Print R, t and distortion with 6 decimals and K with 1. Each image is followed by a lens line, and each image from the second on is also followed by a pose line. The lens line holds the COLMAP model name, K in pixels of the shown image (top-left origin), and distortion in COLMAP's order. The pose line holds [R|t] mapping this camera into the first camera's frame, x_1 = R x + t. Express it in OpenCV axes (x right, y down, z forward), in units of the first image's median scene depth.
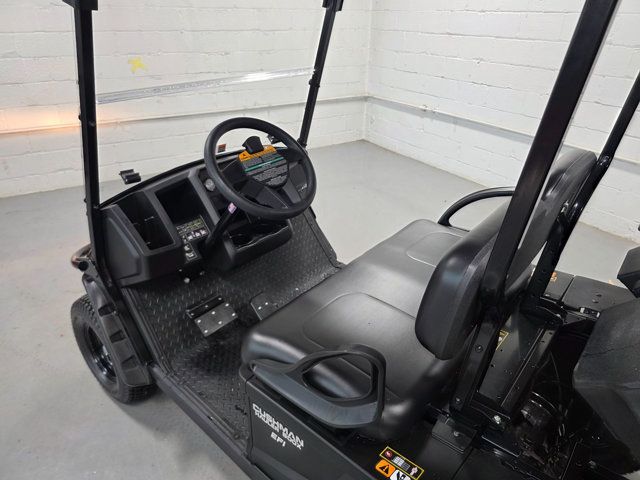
lens RADIAL K [[442.0, 0, 319.9], [0, 442.0, 238.1], [0, 0, 1]] dist [0.028308, -0.019593]
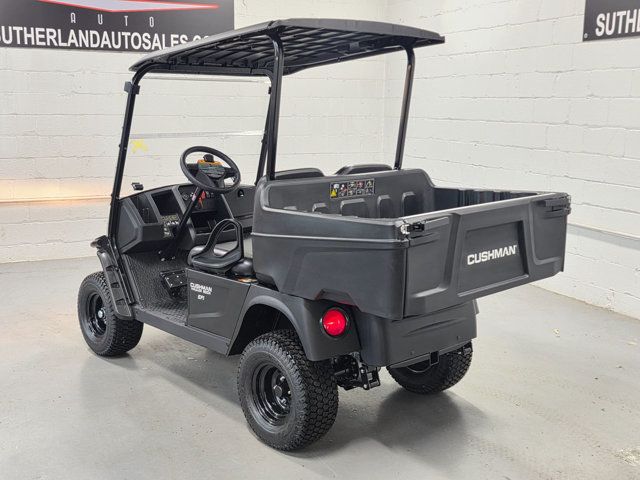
lens RADIAL K [[755.8, 0, 309.7], [0, 755.8, 219.1], [0, 0, 1]] dist [0.050121, 0.000000]
pose [[0.992288, 0.019438, -0.122419, 0.534367], [-0.056623, 0.949642, -0.308178, 0.780406], [0.110263, 0.312733, 0.943419, -1.490206]]
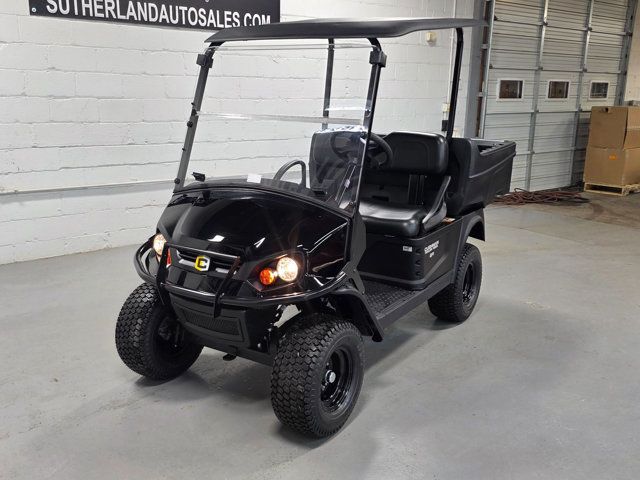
lens RADIAL K [[634.6, 0, 305.5], [0, 634.6, 232.9], [0, 0, 1]] dist [0.062747, 0.000000]
pose [[-0.118399, -0.233441, 0.965136, -2.129644], [0.436235, 0.860922, 0.261750, -0.515192], [-0.892009, 0.452017, -0.000097, 1.063495]]
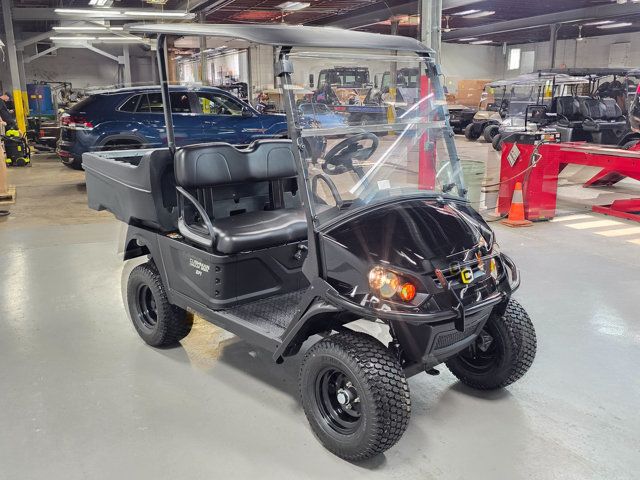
lens RADIAL K [[643.5, 0, 315.0], [0, 643.5, 240.5], [0, 0, 1]] dist [0.047547, 0.000000]
pose [[-0.988614, -0.029509, 0.147551, -0.305574], [0.072273, 0.766951, 0.637623, -1.310869], [-0.131980, 0.641027, -0.756086, 2.641988]]
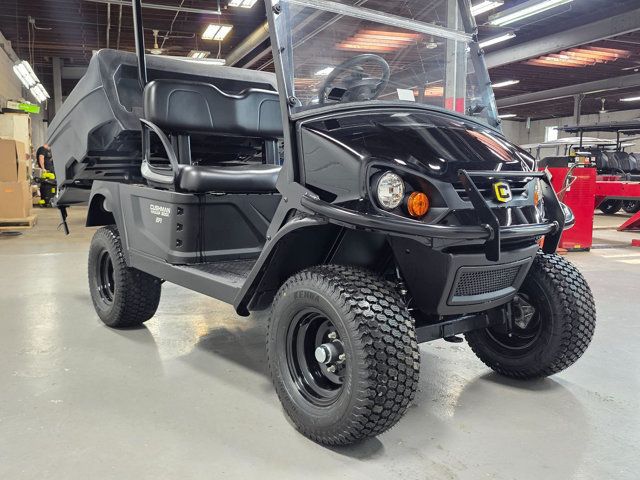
lens RADIAL K [[611.3, 0, 313.7], [0, 611.3, 242.1], [0, 0, 1]] dist [0.029445, 0.000000]
pose [[-0.978621, -0.037938, 0.202143, -0.342579], [0.079405, 0.836944, 0.541497, -0.697693], [-0.189726, 0.545972, -0.816039, 2.425130]]
